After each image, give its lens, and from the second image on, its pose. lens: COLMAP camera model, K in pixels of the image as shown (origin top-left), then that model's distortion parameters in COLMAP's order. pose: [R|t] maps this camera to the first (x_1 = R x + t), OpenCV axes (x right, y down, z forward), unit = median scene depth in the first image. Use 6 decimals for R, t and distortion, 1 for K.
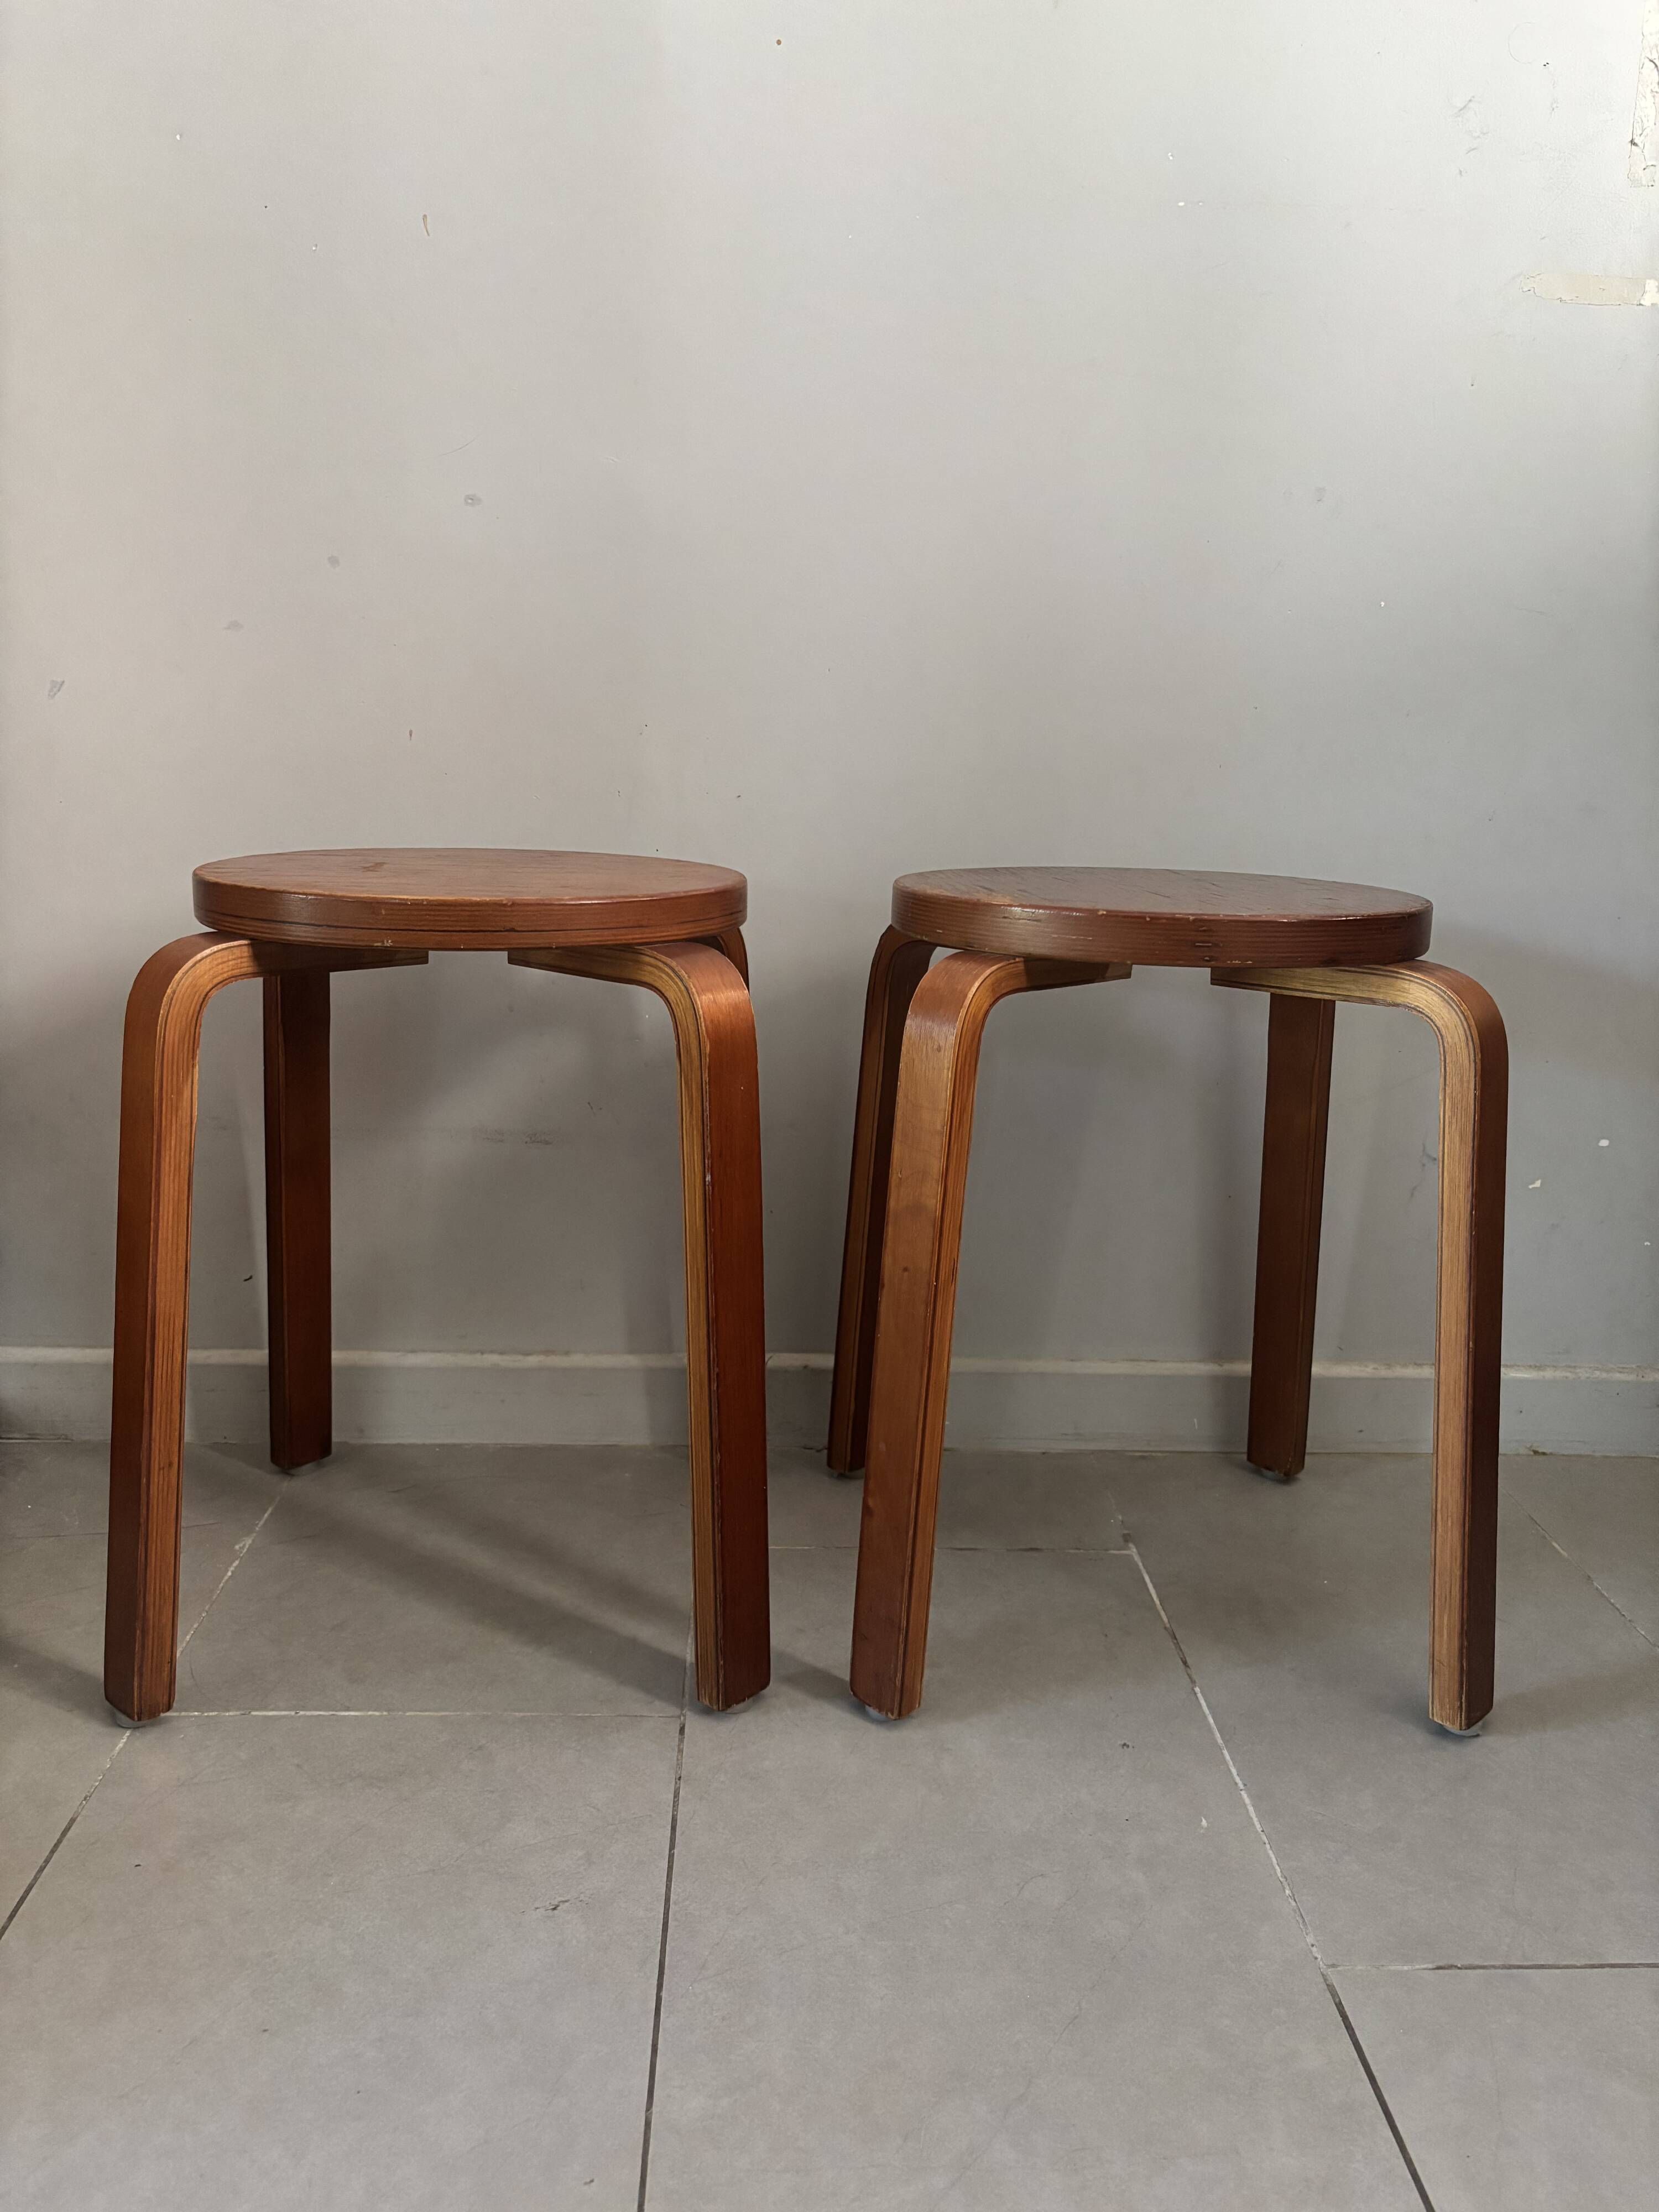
lens RADIAL K [[1648.6, 0, 826.0], [0, 1648.6, 1126.5], [0, 0, 1]] dist [0.044229, -0.060522]
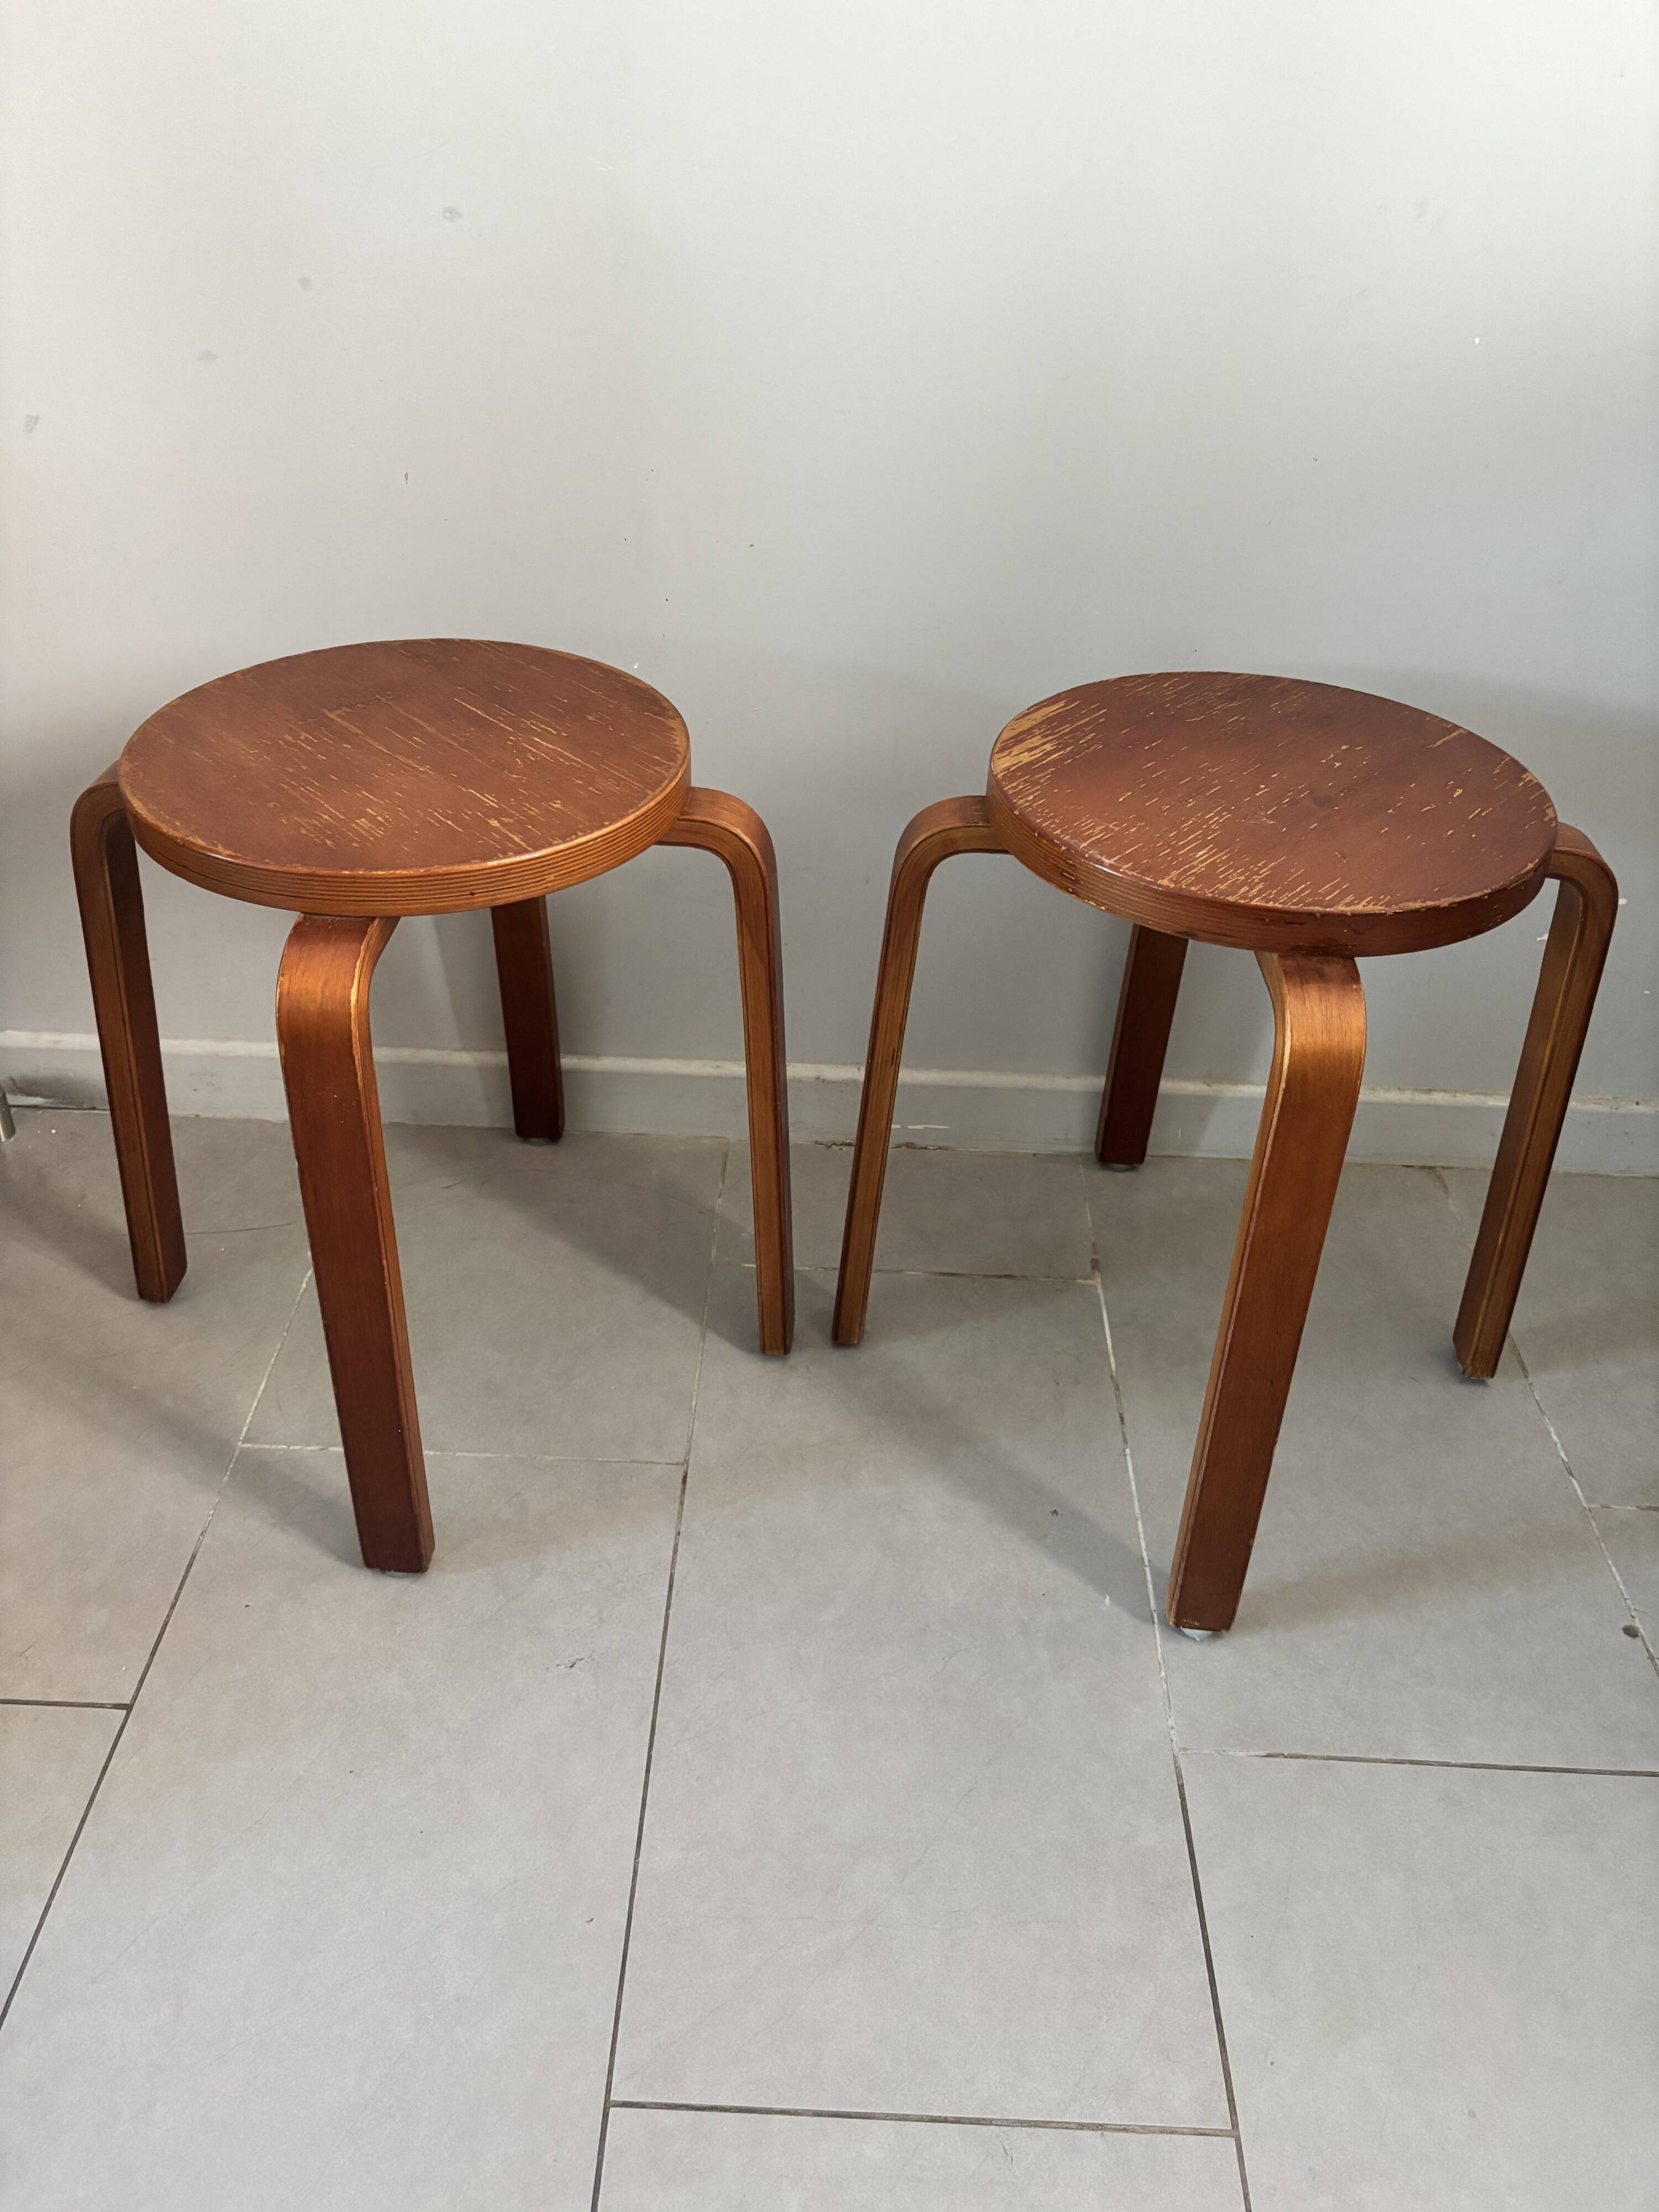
lens RADIAL K [[1659.9, 0, 821.3], [0, 1659.9, 1093.5], [0, 0, 1]] dist [0.006563, 0.006682]
pose [[0.998026, 0.040050, -0.048373, 0.061874], [-0.018674, 0.924672, 0.380306, -0.371161], [0.059960, -0.378652, 0.923595, 0.006500]]
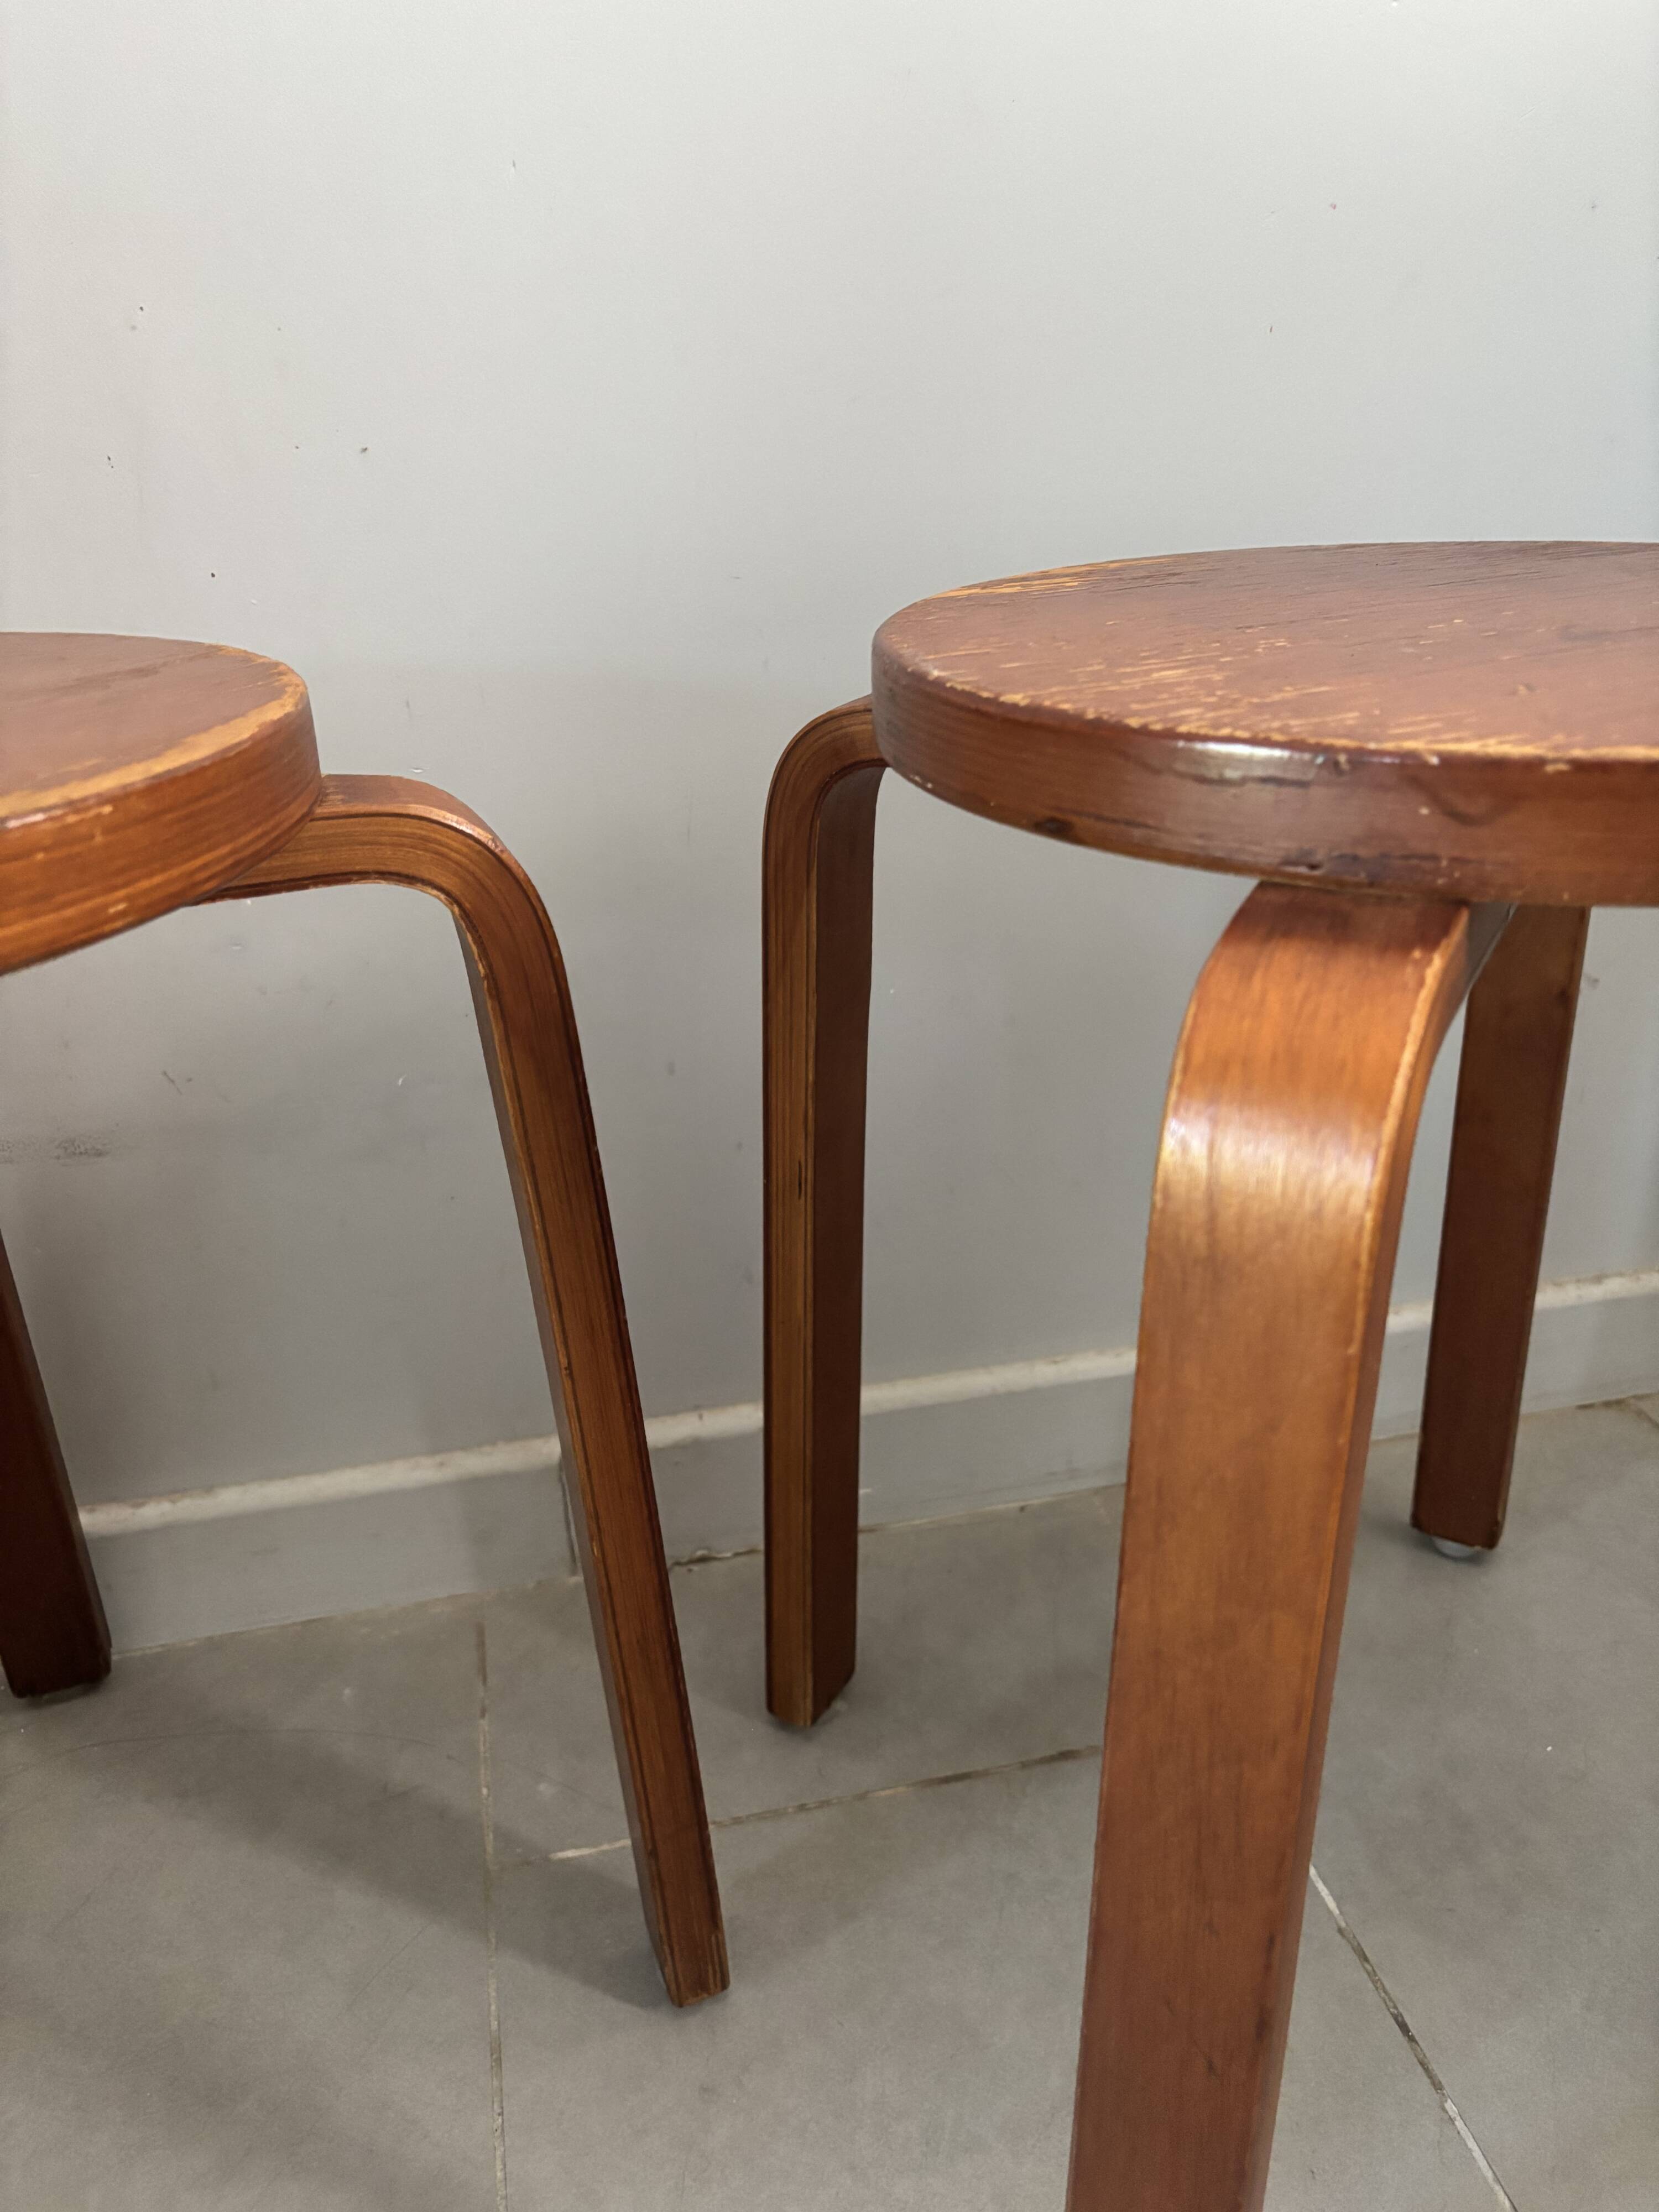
lens RADIAL K [[1690.6, 0, 828.8], [0, 1690.6, 1096.4], [0, 0, 1]] dist [0.003097, -0.002757]
pose [[0.982052, -0.127659, 0.138842, -0.014298], [0.100728, 0.977343, 0.186157, -0.123947], [-0.159461, -0.168830, 0.972661, 0.611439]]
